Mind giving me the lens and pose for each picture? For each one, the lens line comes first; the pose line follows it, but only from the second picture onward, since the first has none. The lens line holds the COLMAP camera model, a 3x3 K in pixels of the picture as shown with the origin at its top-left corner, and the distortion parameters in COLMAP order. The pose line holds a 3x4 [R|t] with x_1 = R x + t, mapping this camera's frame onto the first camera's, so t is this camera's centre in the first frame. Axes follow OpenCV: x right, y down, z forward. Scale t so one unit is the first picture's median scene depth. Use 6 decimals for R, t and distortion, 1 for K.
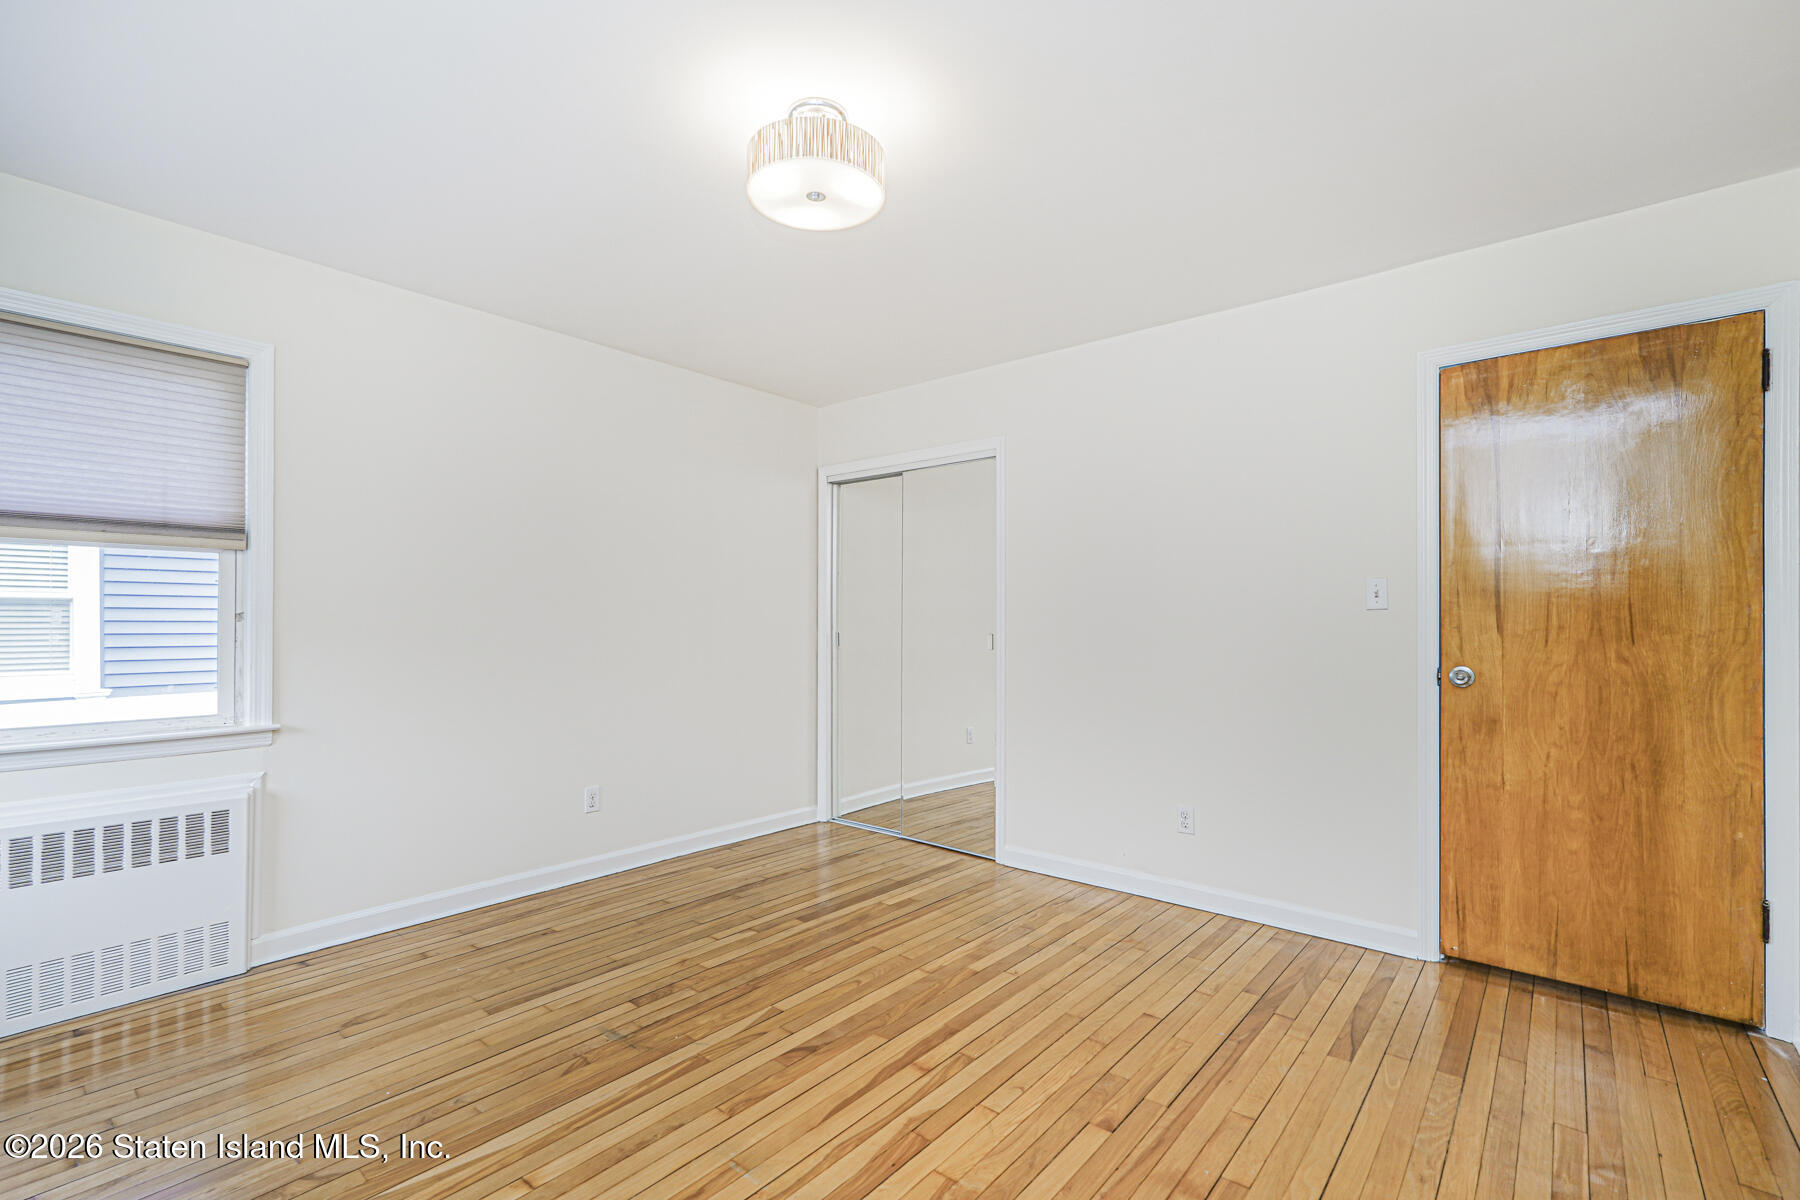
lens RADIAL K [[832.4, 0, 895.1], [0, 832.4, 615.5], [0, 0, 1]] dist [-0.001304, 0.000156]
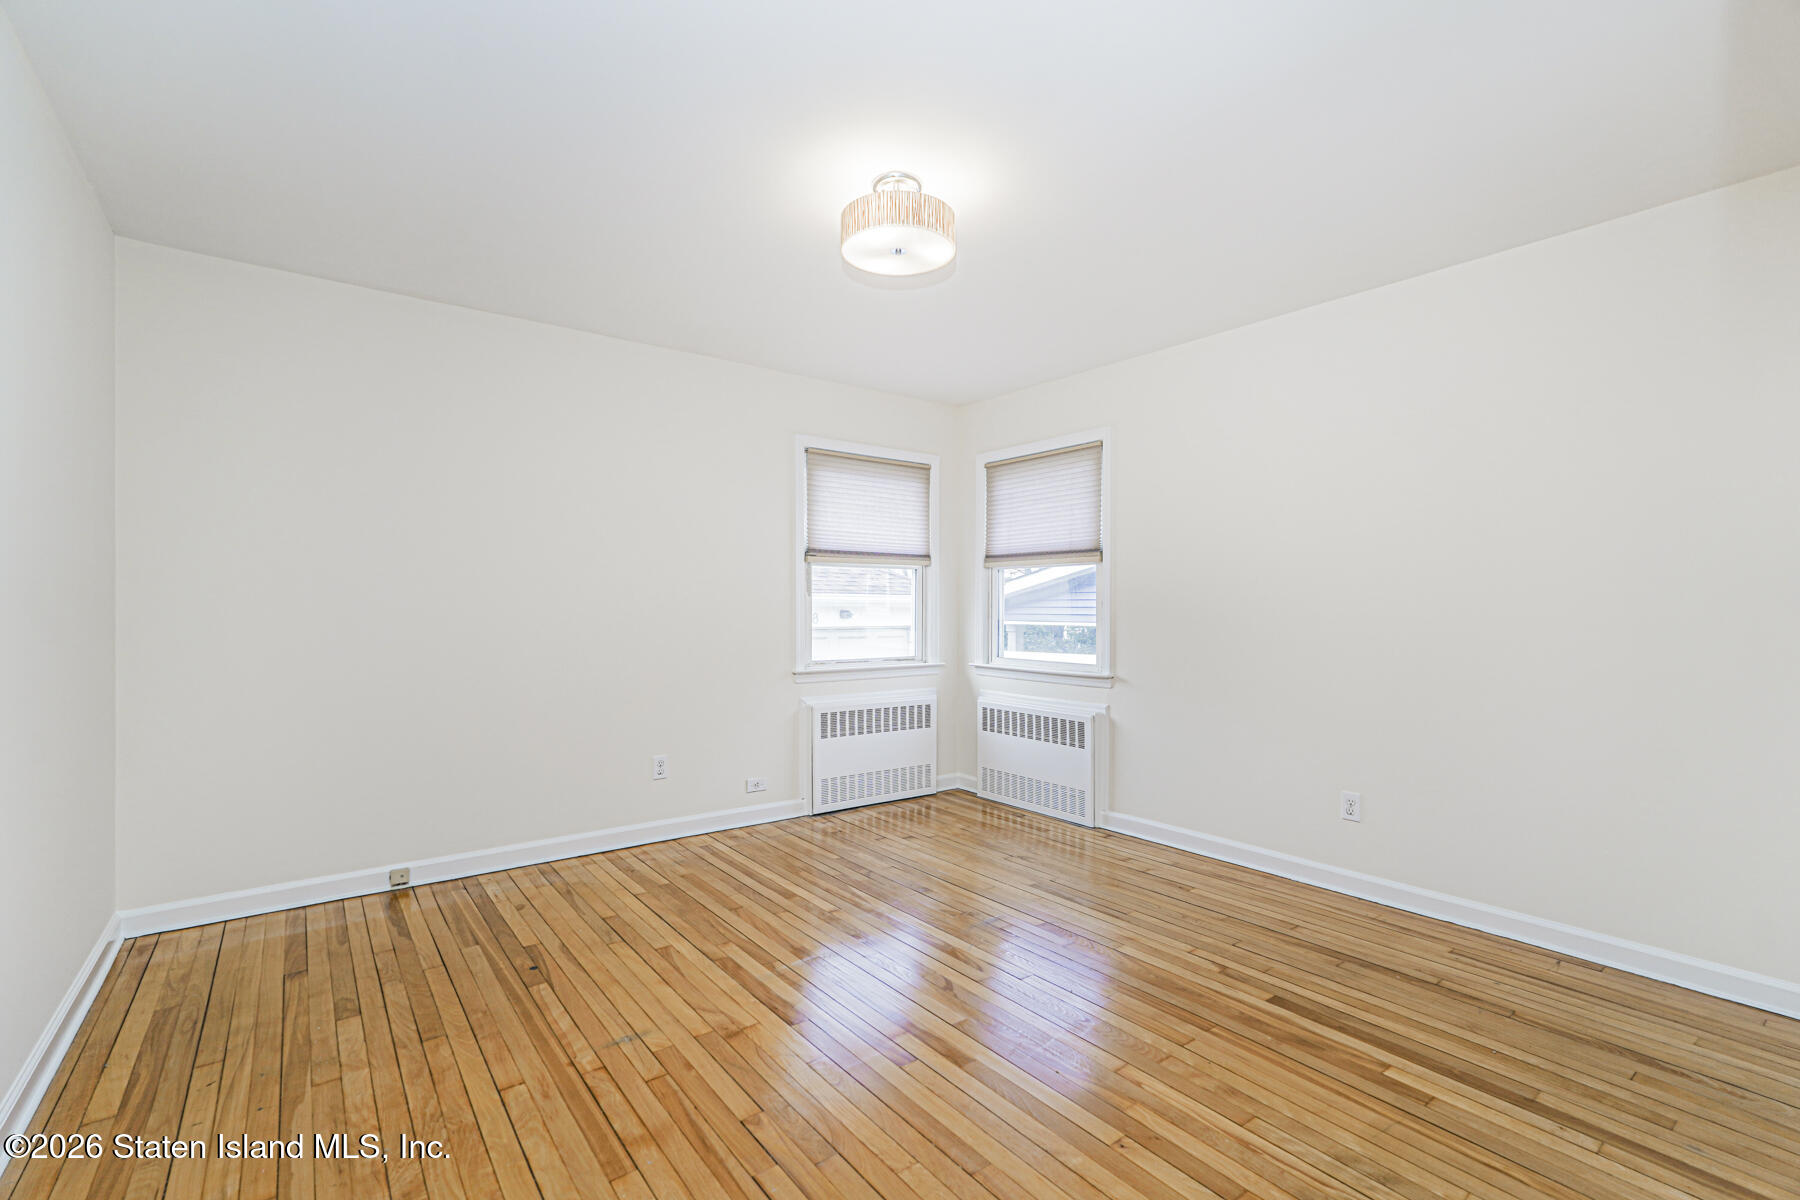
lens RADIAL K [[832.8, 0, 900.0], [0, 832.8, 600.0], [0, 0, 1]] dist [-0.000005, 0.000149]
pose [[-0.248931, -0.012177, -0.968445, 0.738051], [0.006285, 0.999880, -0.014188, 0.012305], [0.968501, -0.009619, -0.248824, 0.899064]]
